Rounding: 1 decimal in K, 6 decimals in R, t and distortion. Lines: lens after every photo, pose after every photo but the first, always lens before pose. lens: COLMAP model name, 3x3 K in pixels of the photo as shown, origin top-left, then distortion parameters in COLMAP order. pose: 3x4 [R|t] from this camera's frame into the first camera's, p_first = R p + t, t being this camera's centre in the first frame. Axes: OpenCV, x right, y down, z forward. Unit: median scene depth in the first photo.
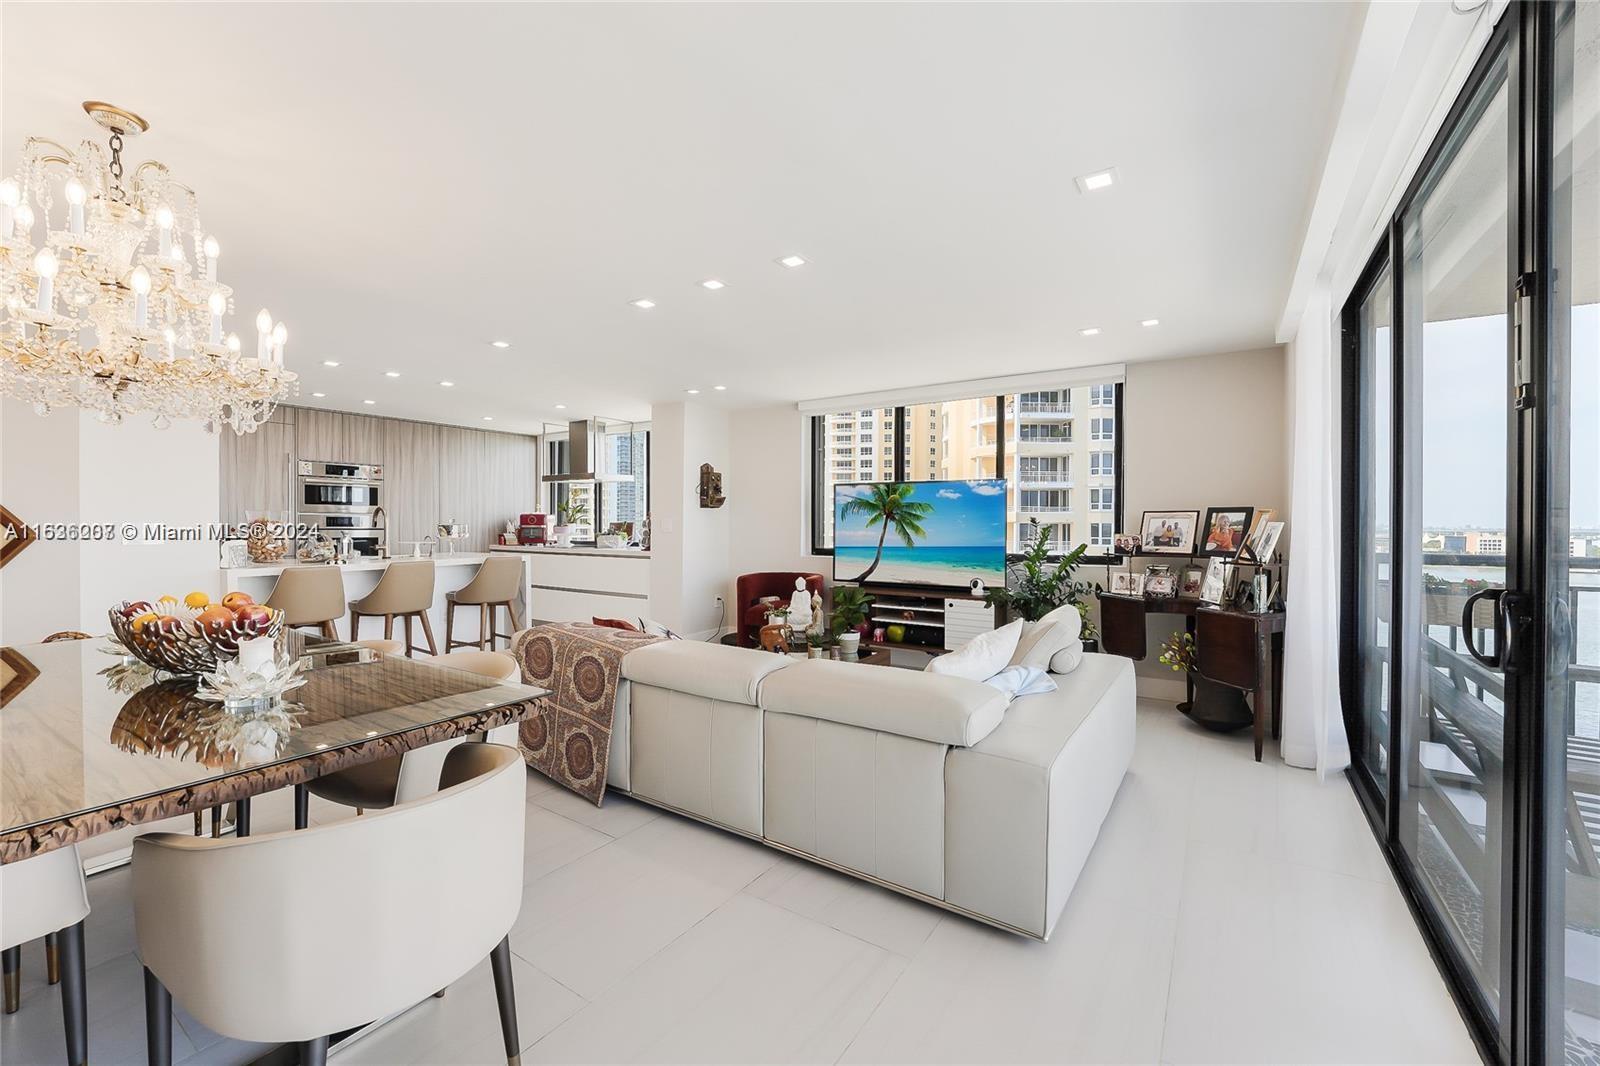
lens RADIAL K [[650.6, 0, 791.5], [0, 650.6, 521.7], [0, 0, 1]] dist [-0.019618, 0.000013]
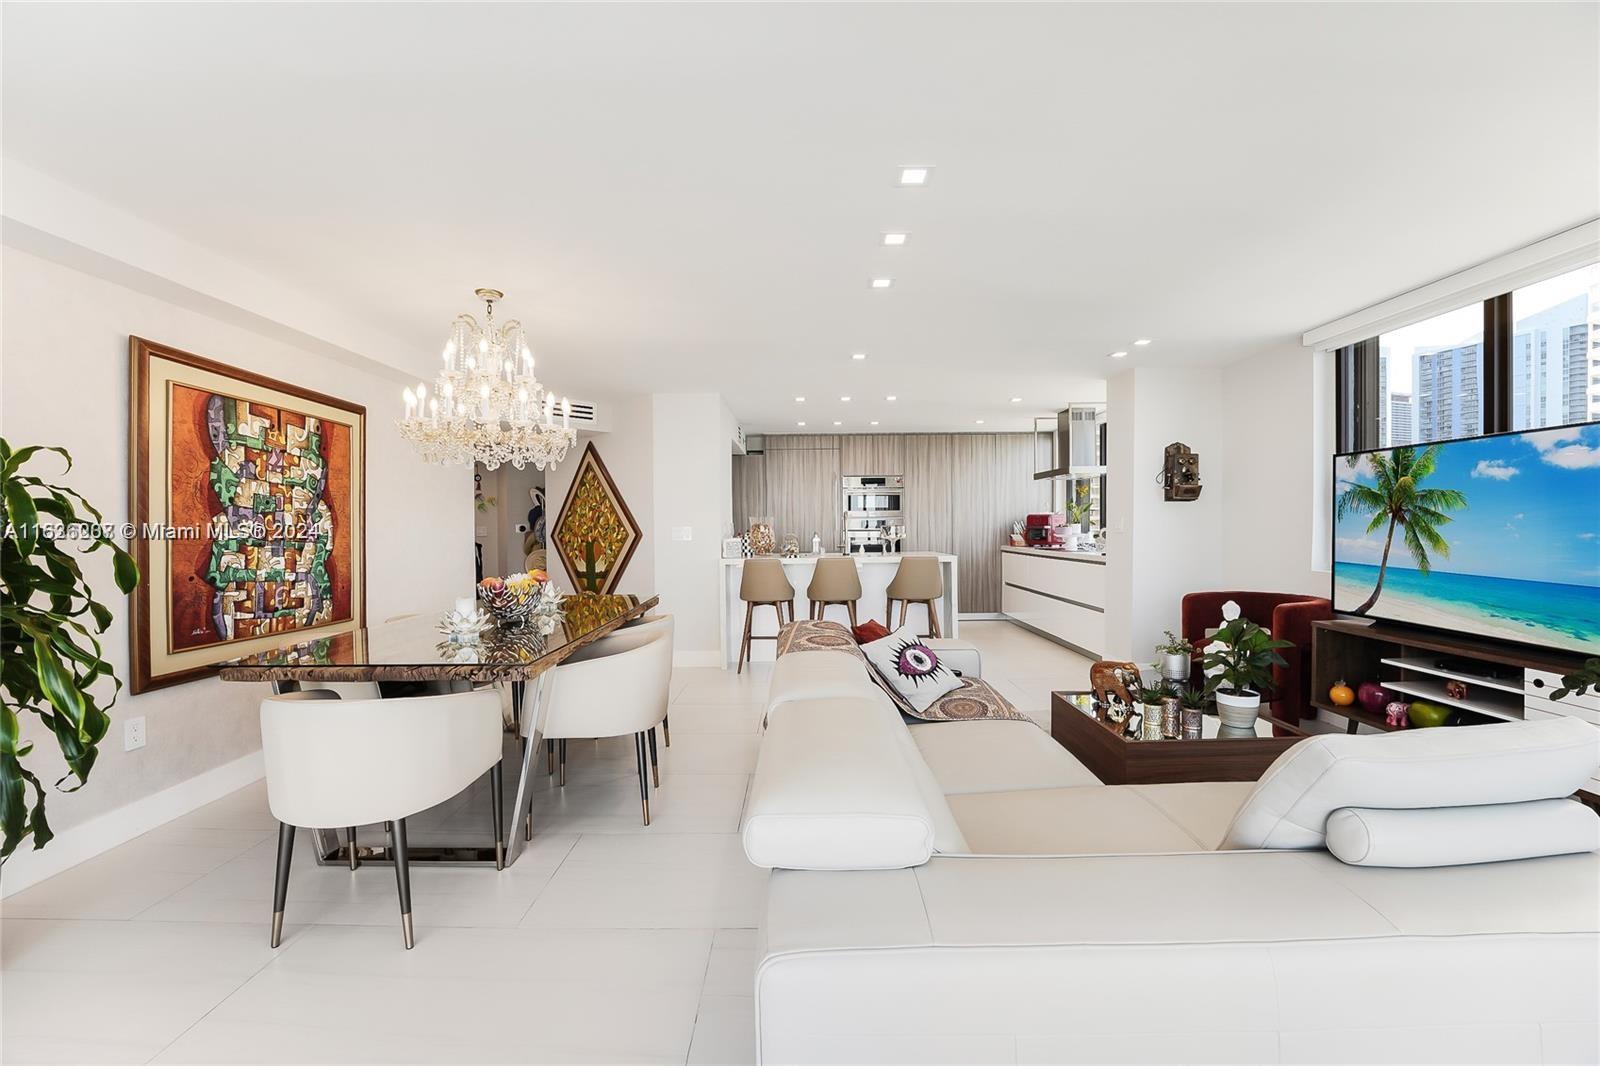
lens RADIAL K [[650.6, 0, 797.0], [0, 650.6, 541.9], [0, 0, 1]] dist [-0.019618, 0.000013]
pose [[0.560984, 0.020559, -0.827571, 0.261921], [0.009412, 0.999469, 0.031210, -0.005160], [0.827773, -0.025297, 0.560492, 0.191509]]
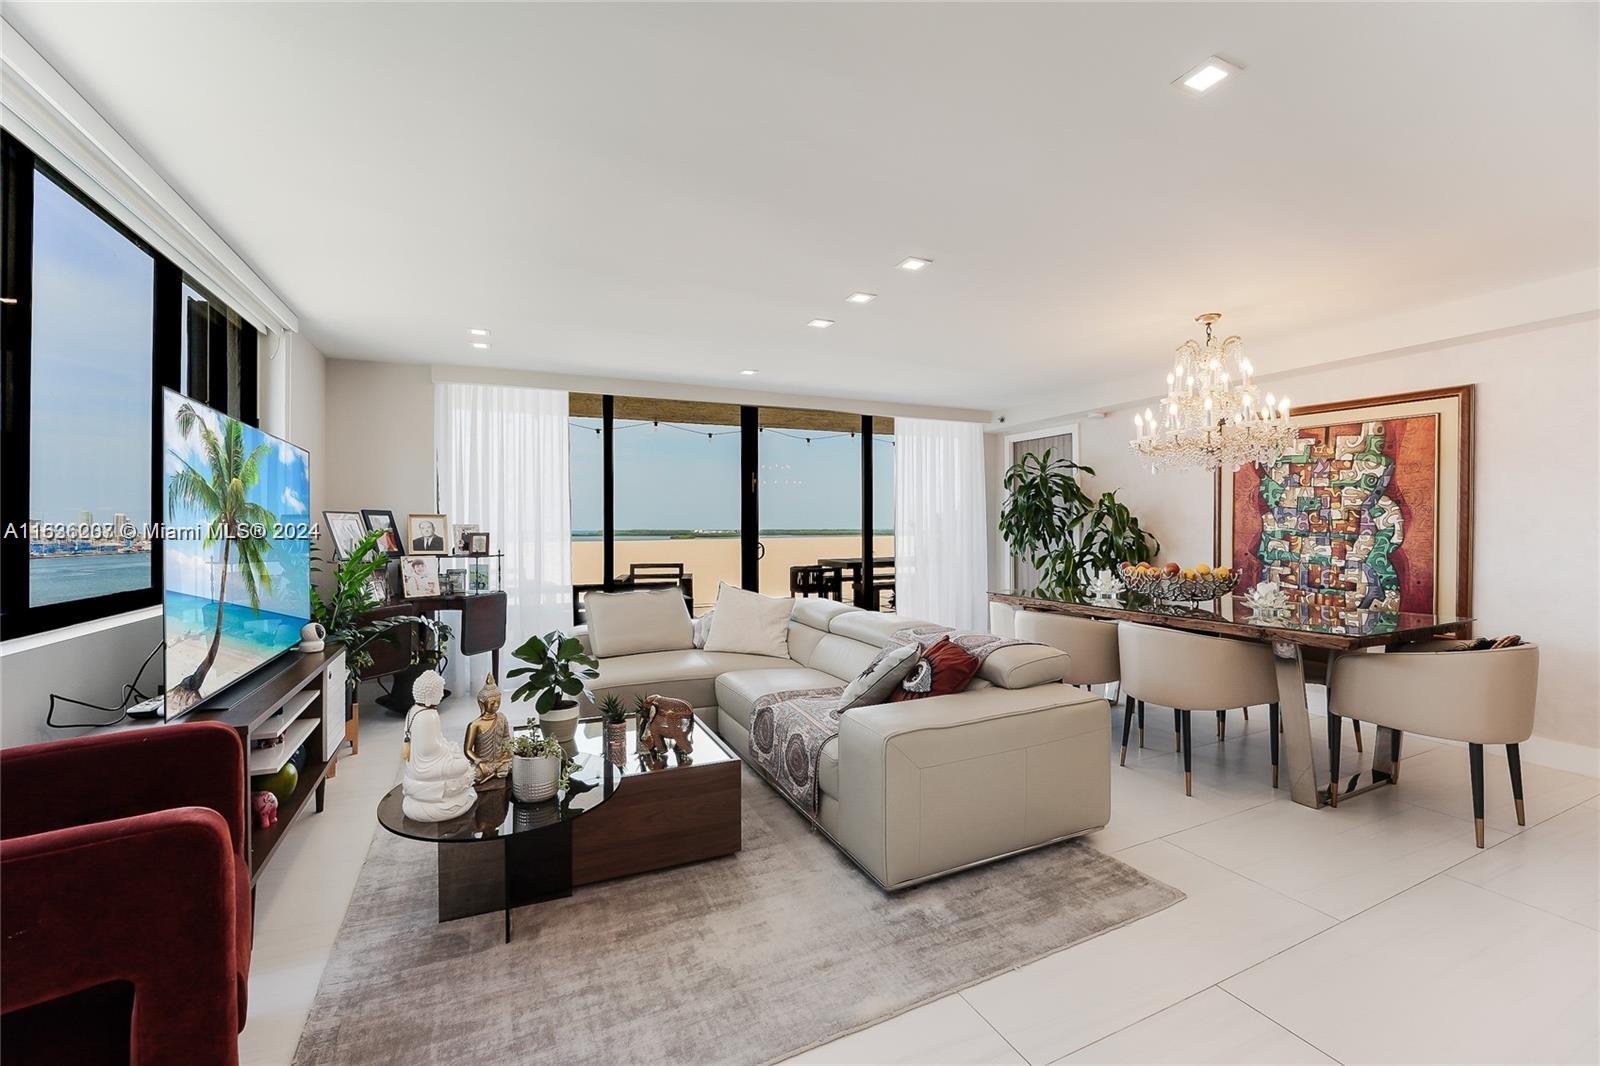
lens RADIAL K [[650.6, 0, 805.1], [0, 650.6, 524.6], [0, 0, 1]] dist [-0.019618, 0.000013]
pose [[-0.860705, 0.006690, 0.509060, -0.282802], [0.000768, 0.999930, -0.011842, 0.005520], [-0.509103, -0.009801, -0.860650, 0.960532]]
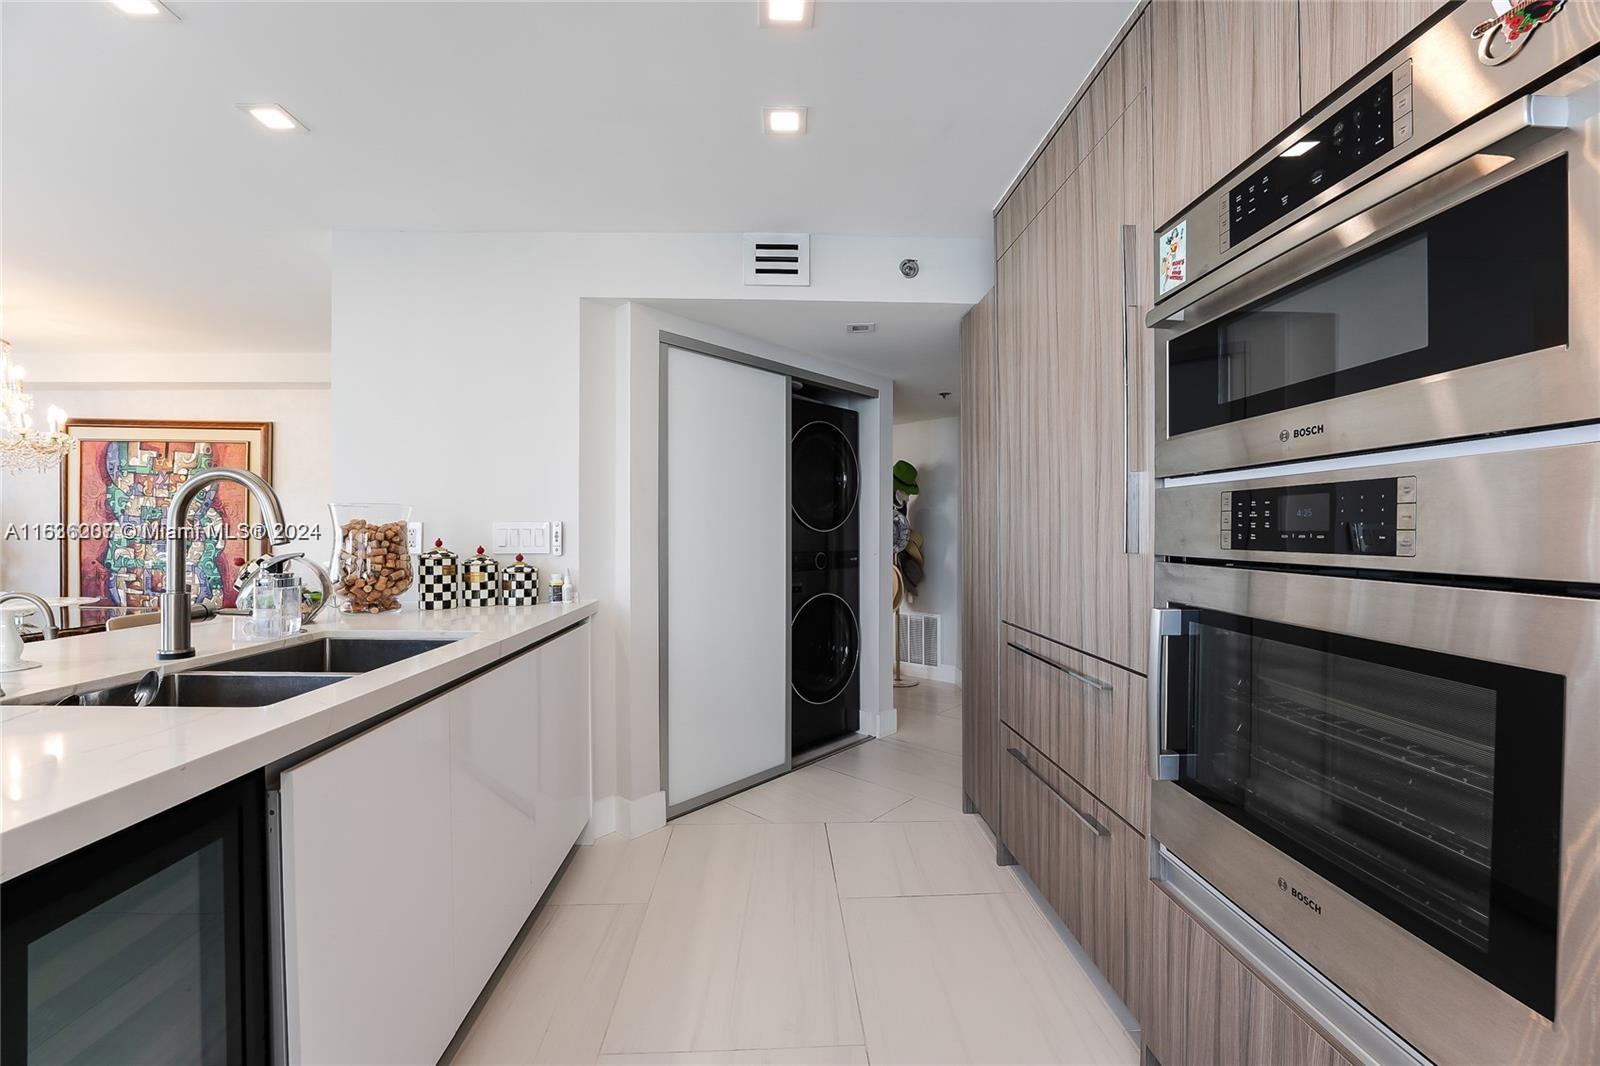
lens RADIAL K [[650.6, 0, 795.6], [0, 650.6, 533.1], [0, 0, 1]] dist [-0.019618, 0.000013]
pose [[-0.800644, 0.007586, -0.599092, -0.537521], [0.008504, 0.999963, 0.001298, 0.003676], [0.599080, -0.004056, -0.800679, 1.101104]]
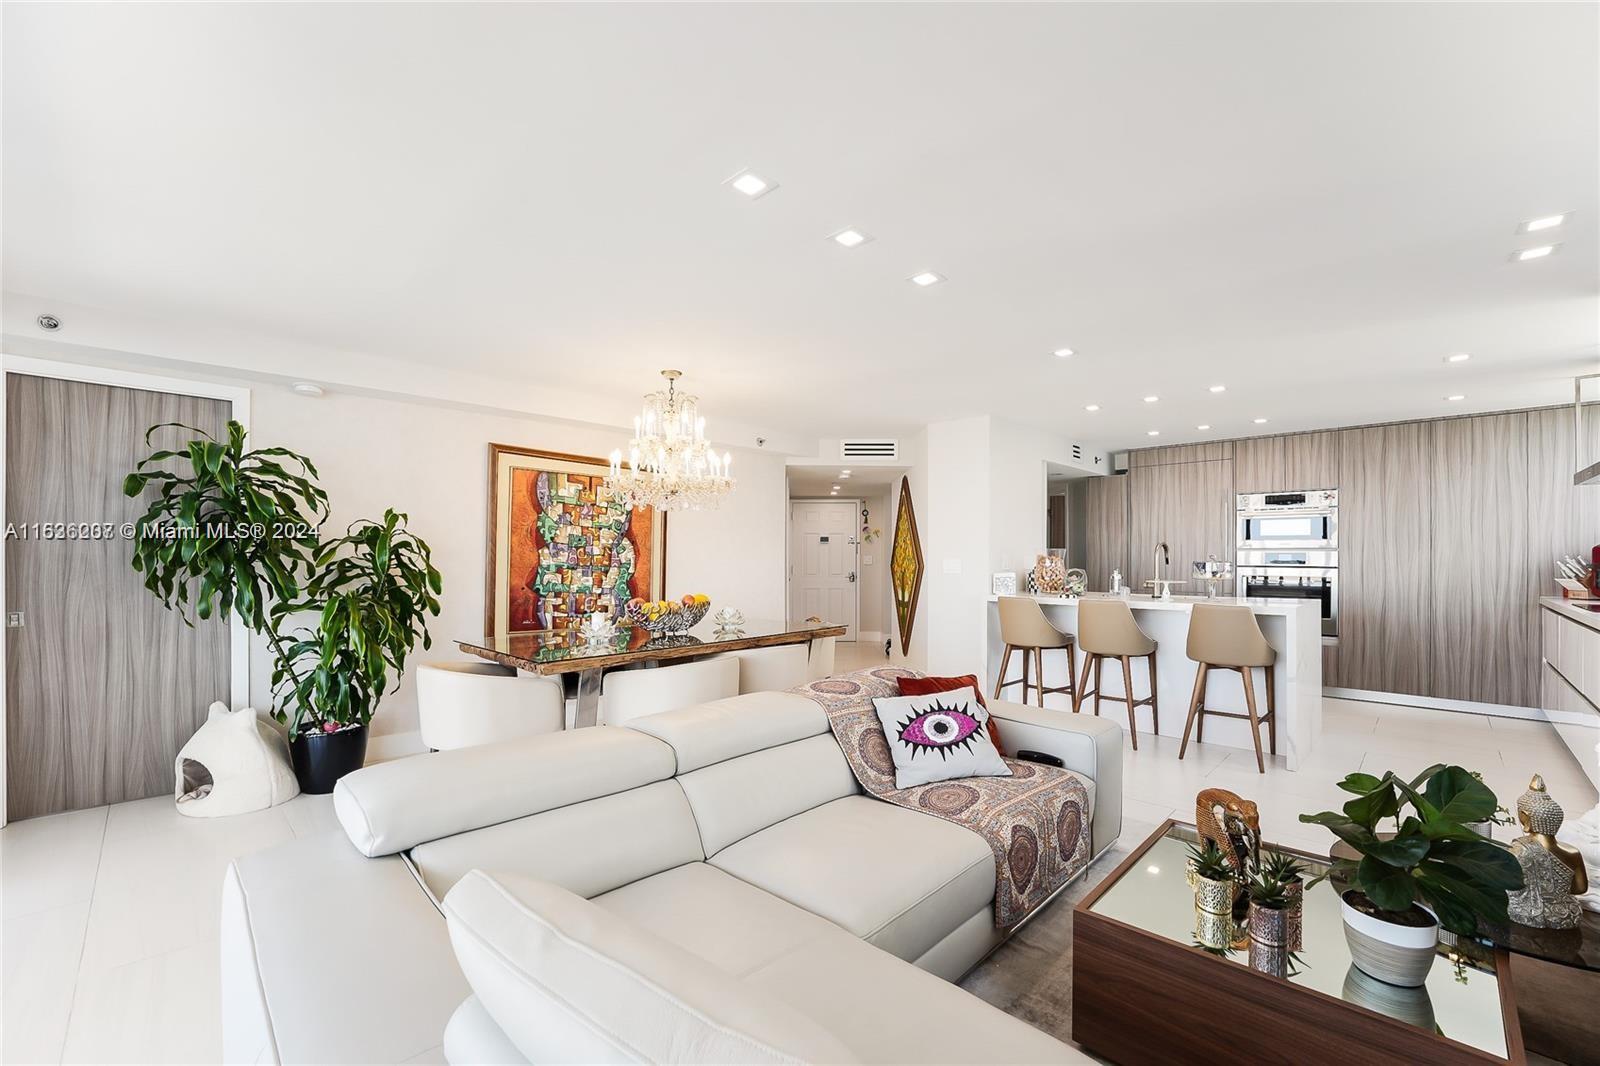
lens RADIAL K [[650.6, 0, 806.8], [0, 650.6, 560.9], [0, 0, 1]] dist [-0.019618, 0.000013]
pose [[-0.173370, 0.011759, -0.984787, 0.313320], [0.003277, 0.999930, 0.011363, -0.007432], [0.984851, -0.001257, -0.173397, 0.526758]]
